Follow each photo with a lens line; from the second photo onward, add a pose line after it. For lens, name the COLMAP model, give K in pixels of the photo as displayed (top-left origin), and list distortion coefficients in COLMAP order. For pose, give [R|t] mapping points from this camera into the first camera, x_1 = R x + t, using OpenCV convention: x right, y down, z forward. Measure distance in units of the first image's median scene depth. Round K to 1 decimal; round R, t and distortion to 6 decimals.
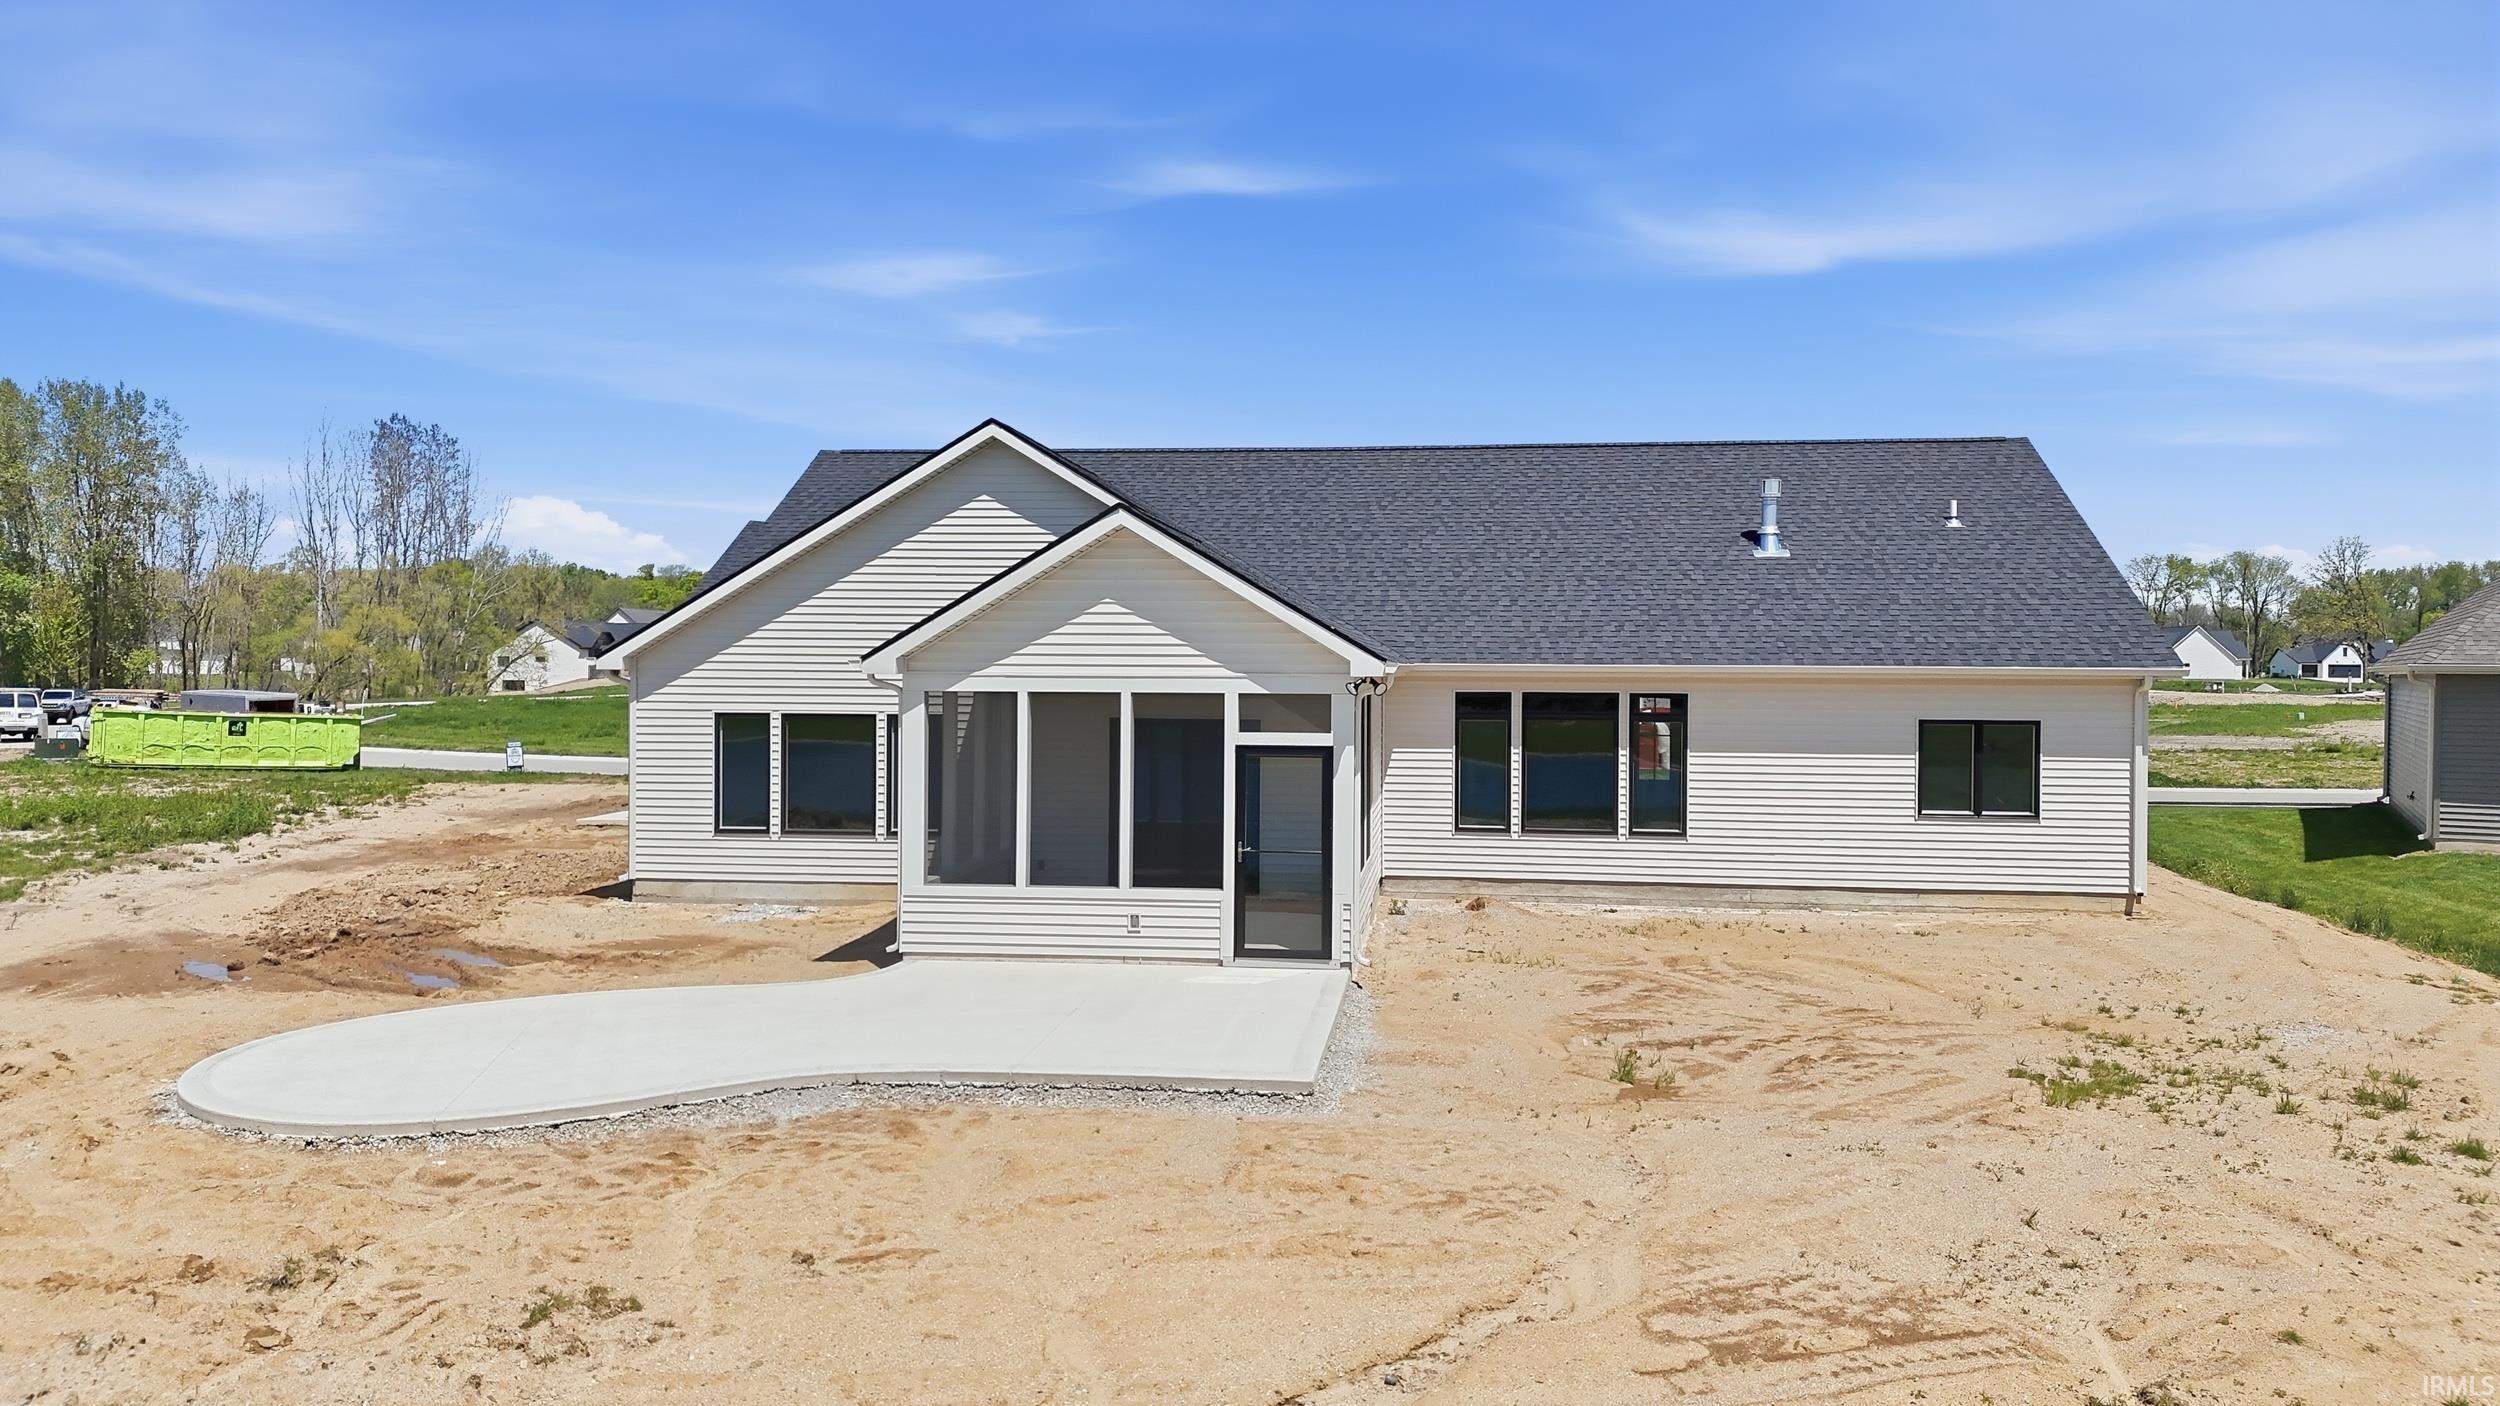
lens RADIAL K [[1700.7, 0, 1250.0], [0, 1700.7, 703.0], [0, 0, 1]] dist [0.037290, -0.004116]
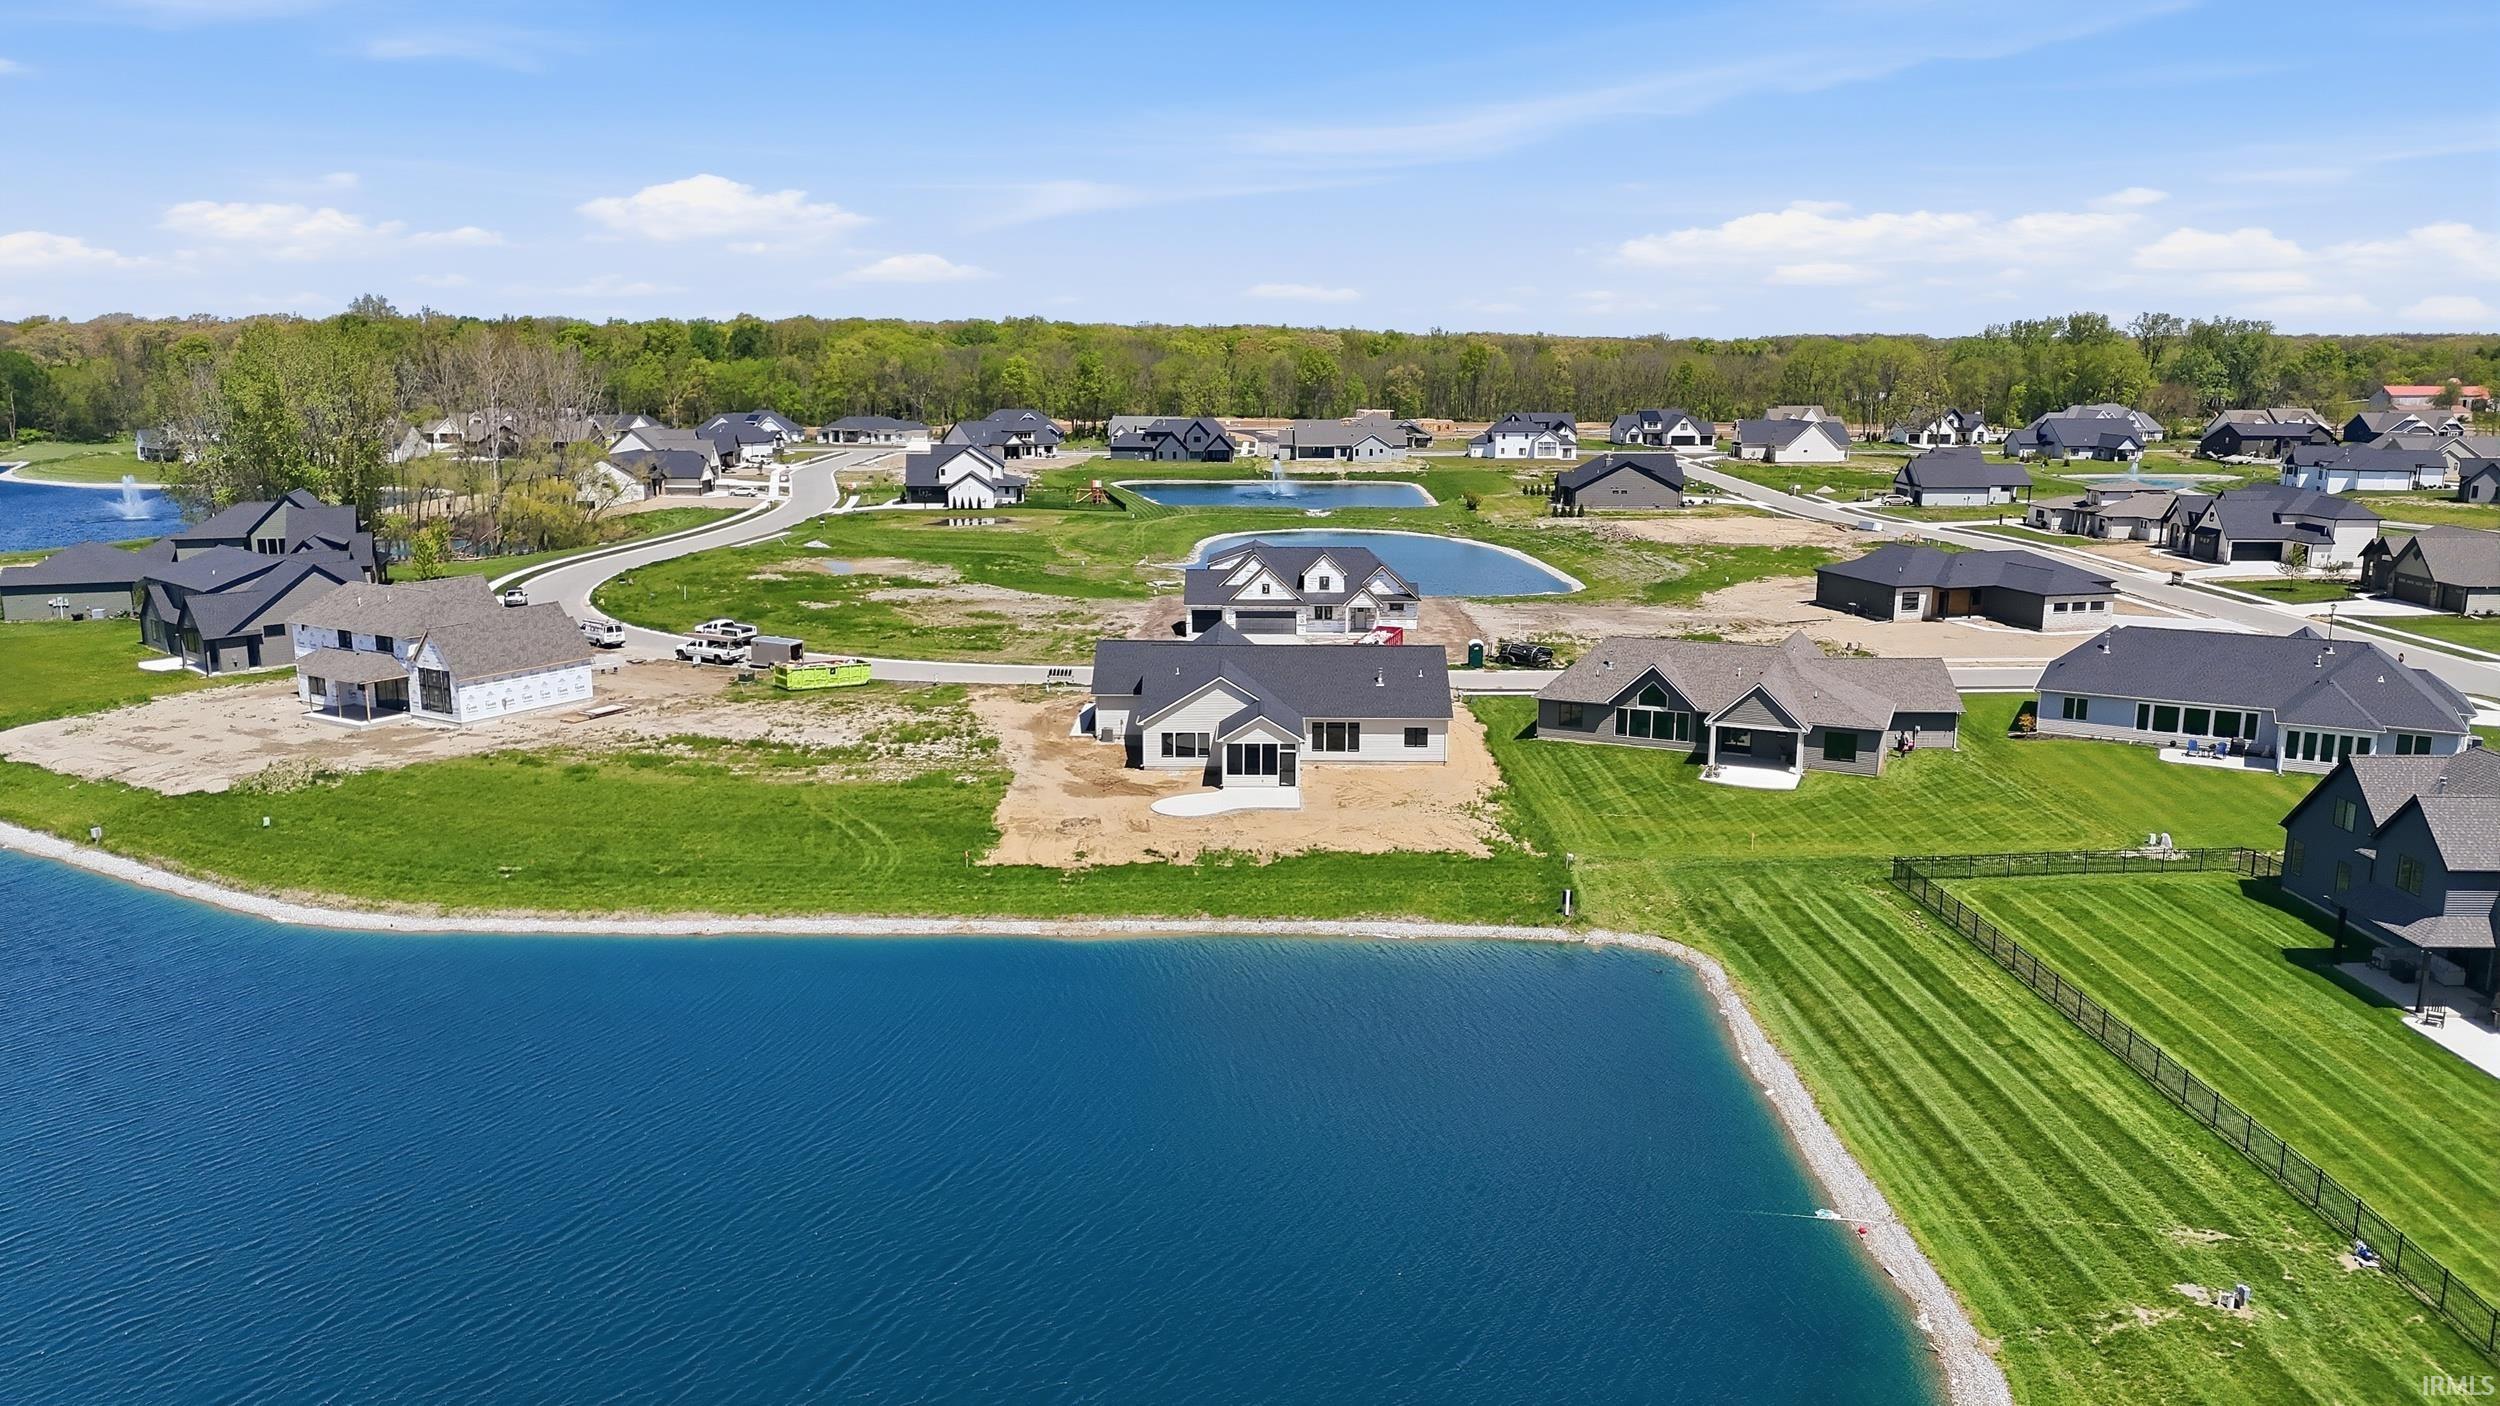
lens RADIAL K [[1700.7, 0, 1250.0], [0, 1700.7, 703.0], [0, 0, 1]] dist [0.037290, -0.004116]
pose [[0.993282, -0.026029, 0.112758, -0.606660], [0.004559, 0.982421, 0.186621, -0.978679], [-0.115633, -0.184853, 0.975940, -3.732928]]
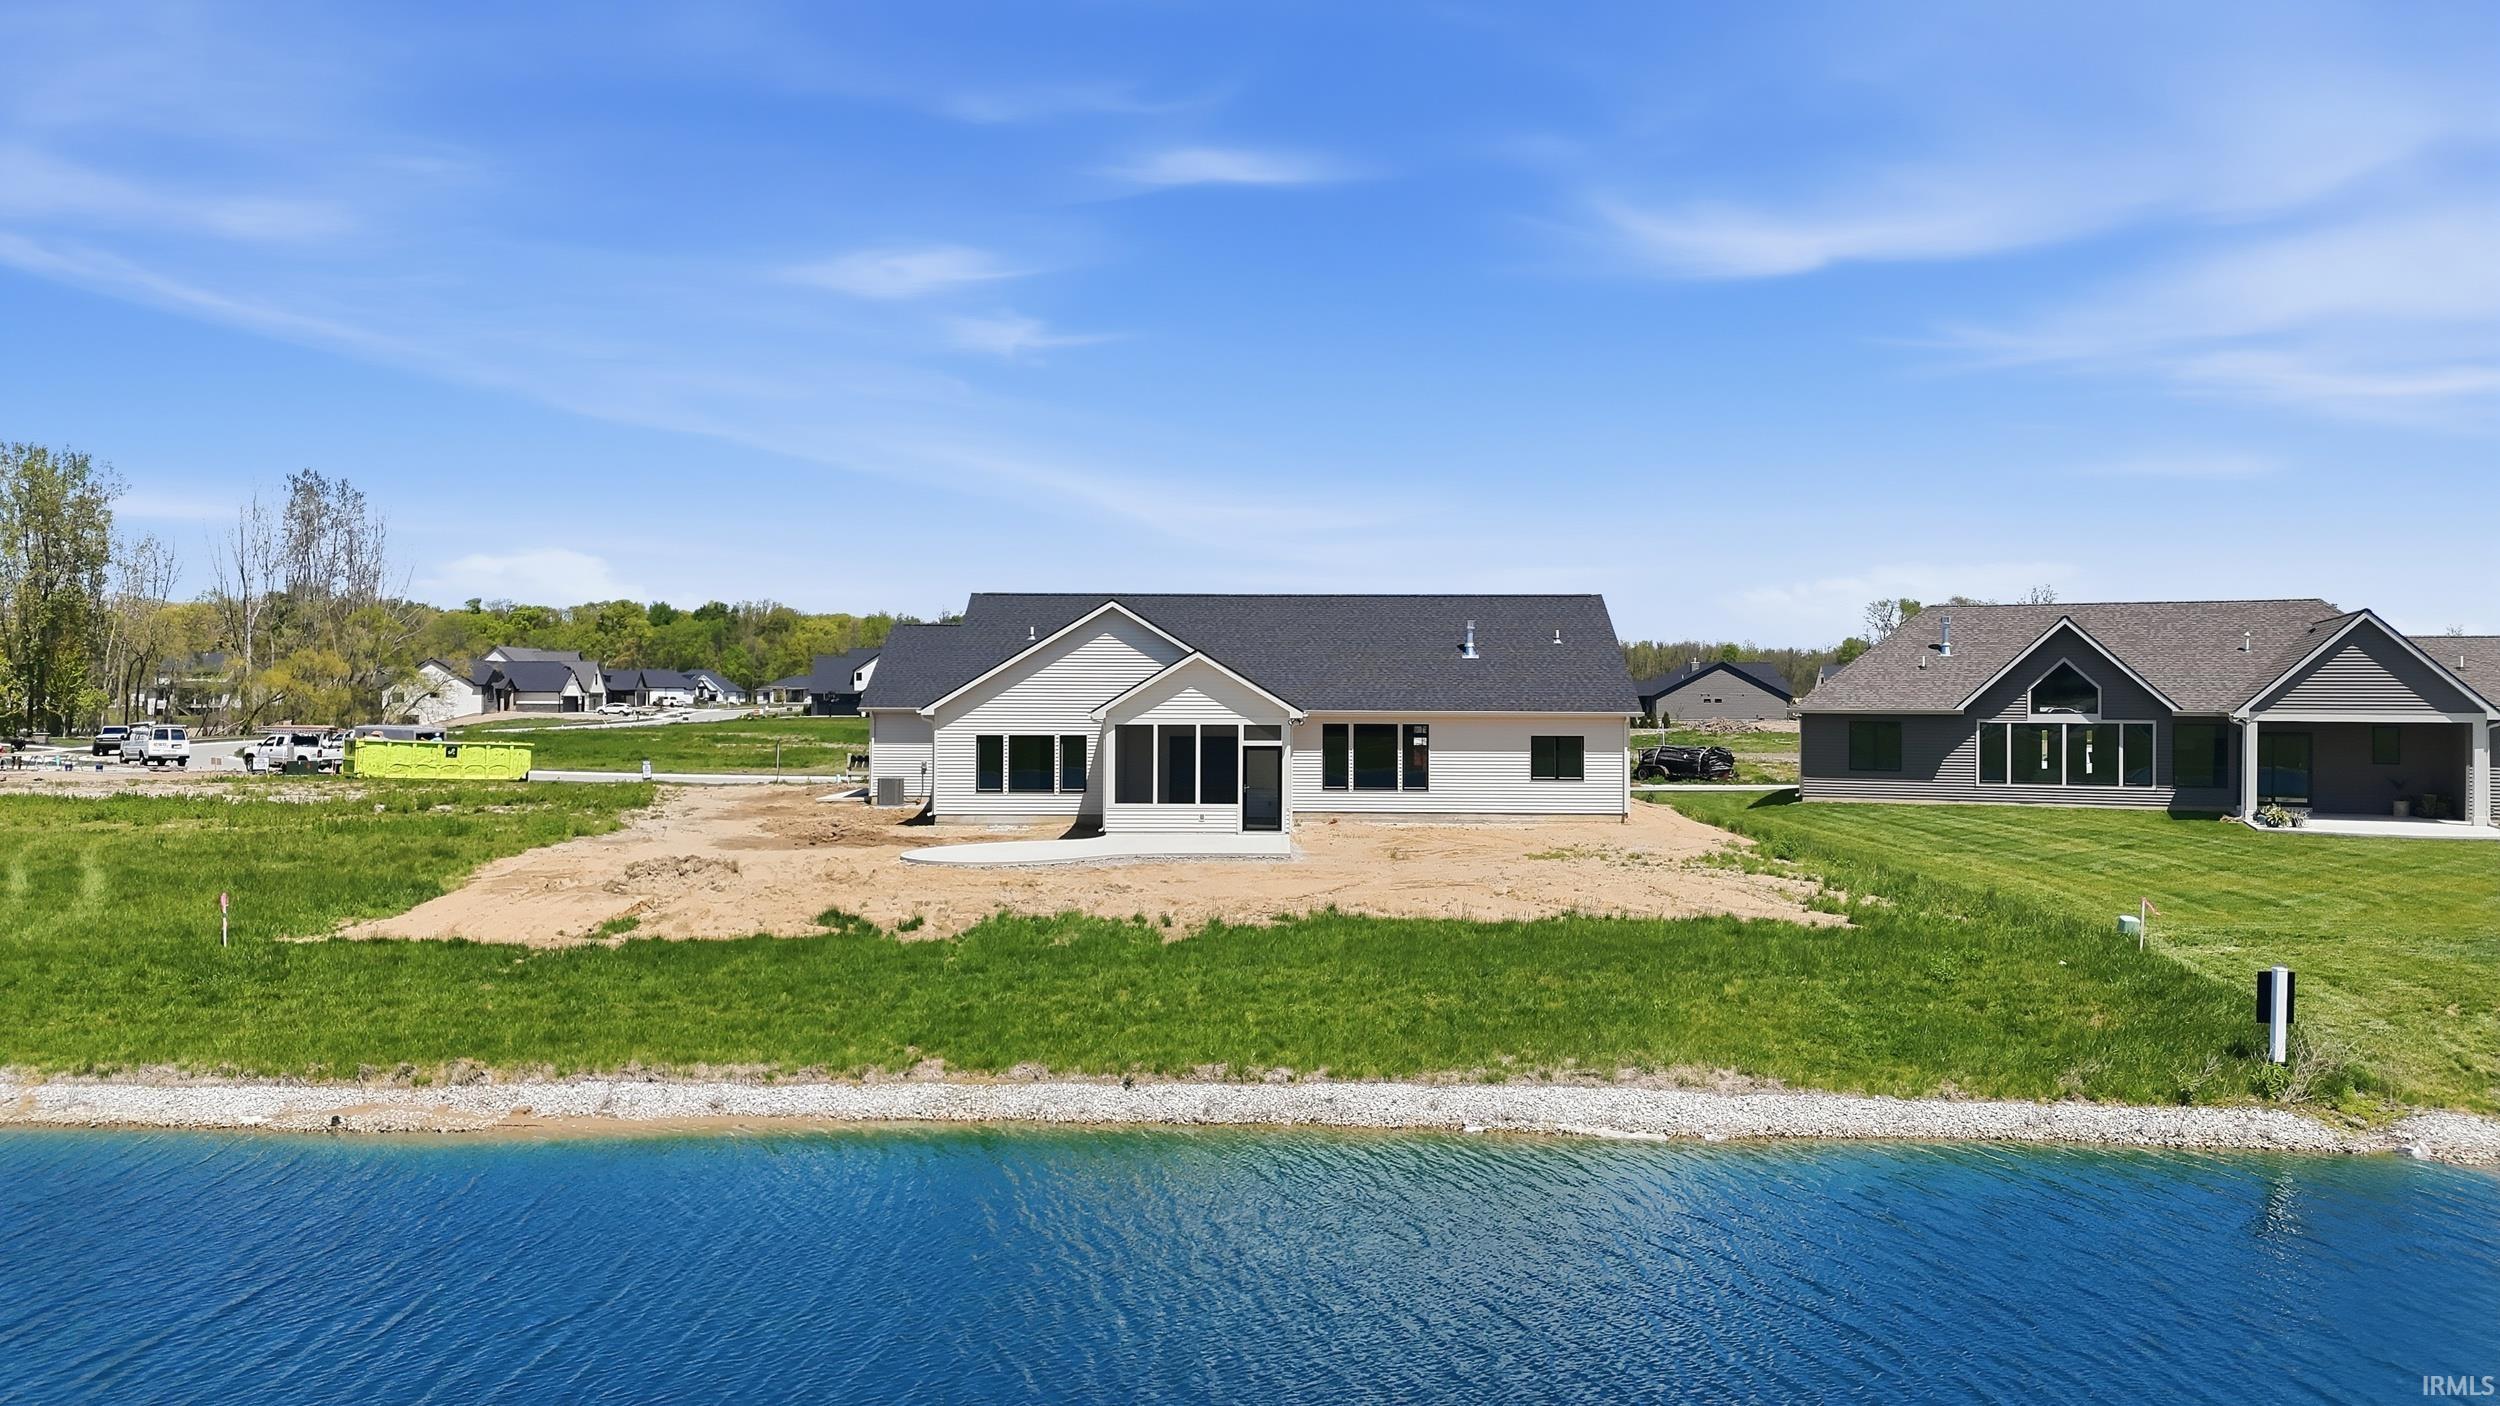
lens RADIAL K [[1700.7, 0, 1250.0], [0, 1700.7, 703.0], [0, 0, 1]] dist [0.037290, -0.004116]
pose [[0.994086, -0.002441, 0.108568, -0.205409], [0.004402, 0.999831, -0.017826, 0.004946], [-0.108506, 0.018198, 0.993929, -1.133875]]
